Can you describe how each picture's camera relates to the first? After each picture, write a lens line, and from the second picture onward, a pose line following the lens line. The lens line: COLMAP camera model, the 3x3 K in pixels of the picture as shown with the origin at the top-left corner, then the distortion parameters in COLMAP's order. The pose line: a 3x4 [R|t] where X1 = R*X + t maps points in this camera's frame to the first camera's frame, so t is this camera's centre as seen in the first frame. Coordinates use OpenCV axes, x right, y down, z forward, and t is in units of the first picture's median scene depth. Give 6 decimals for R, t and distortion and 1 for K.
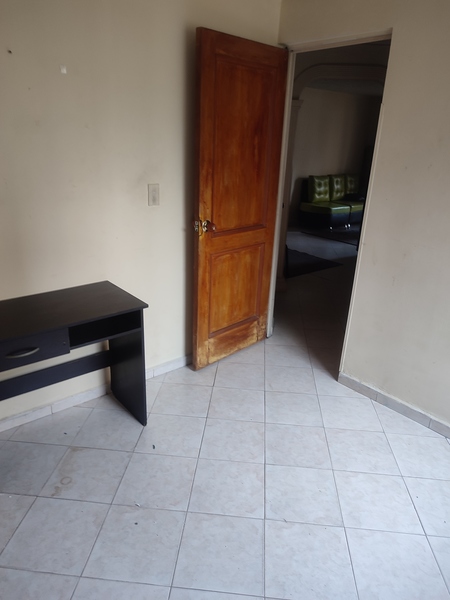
lens RADIAL K [[424.8, 0, 225.0], [0, 424.8, 300.0], [0, 0, 1]] dist [0.003241, -0.002557]
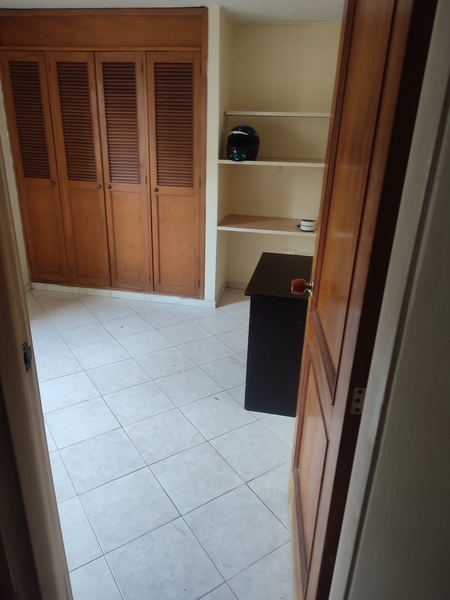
lens RADIAL K [[424.8, 0, 225.0], [0, 424.8, 300.0], [0, 0, 1]] dist [0.003241, -0.002557]
pose [[-0.773557, 0.179107, -0.607890, 0.501206], [-0.285112, 0.758310, 0.586239, -0.580210], [0.565969, 0.626807, -0.535531, 1.557410]]
